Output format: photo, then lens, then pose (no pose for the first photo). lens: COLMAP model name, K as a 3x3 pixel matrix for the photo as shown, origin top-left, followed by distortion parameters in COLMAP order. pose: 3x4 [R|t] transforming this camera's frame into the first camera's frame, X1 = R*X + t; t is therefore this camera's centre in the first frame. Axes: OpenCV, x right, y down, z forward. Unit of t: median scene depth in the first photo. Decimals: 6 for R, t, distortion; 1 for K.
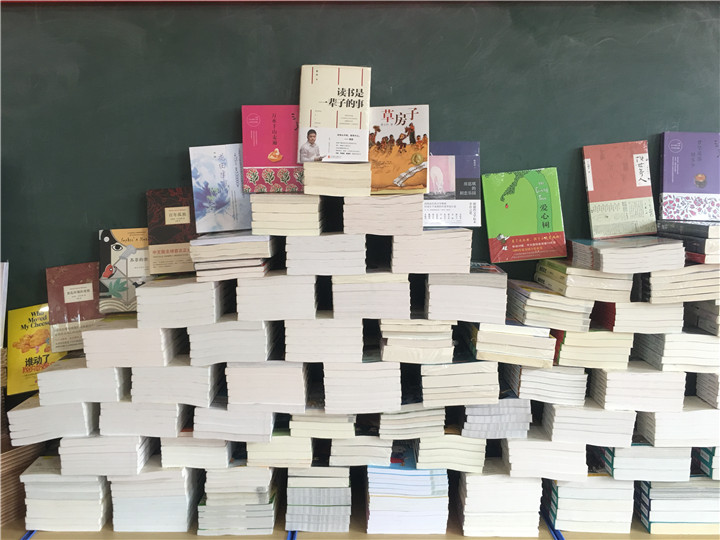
lens RADIAL K [[608.9, 0, 358.1], [0, 608.9, 261.7], [0, 0, 1]] dist [0.073001, -0.085743]
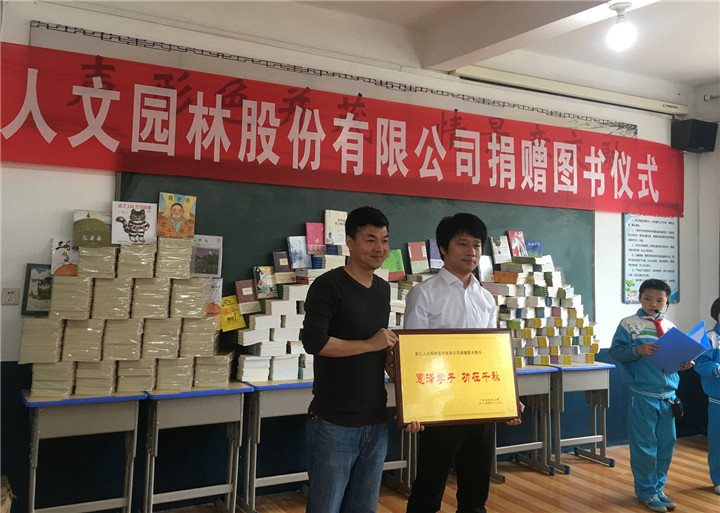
lens RADIAL K [[676.5, 0, 318.0], [0, 676.5, 204.5], [0, 0, 1]] dist [0.071901, -0.080123]
pose [[0.885002, 0.068549, 0.460513, -1.636879], [0.022846, 0.981517, -0.190008, 0.258826], [-0.465026, 0.178678, 0.867078, -1.771689]]
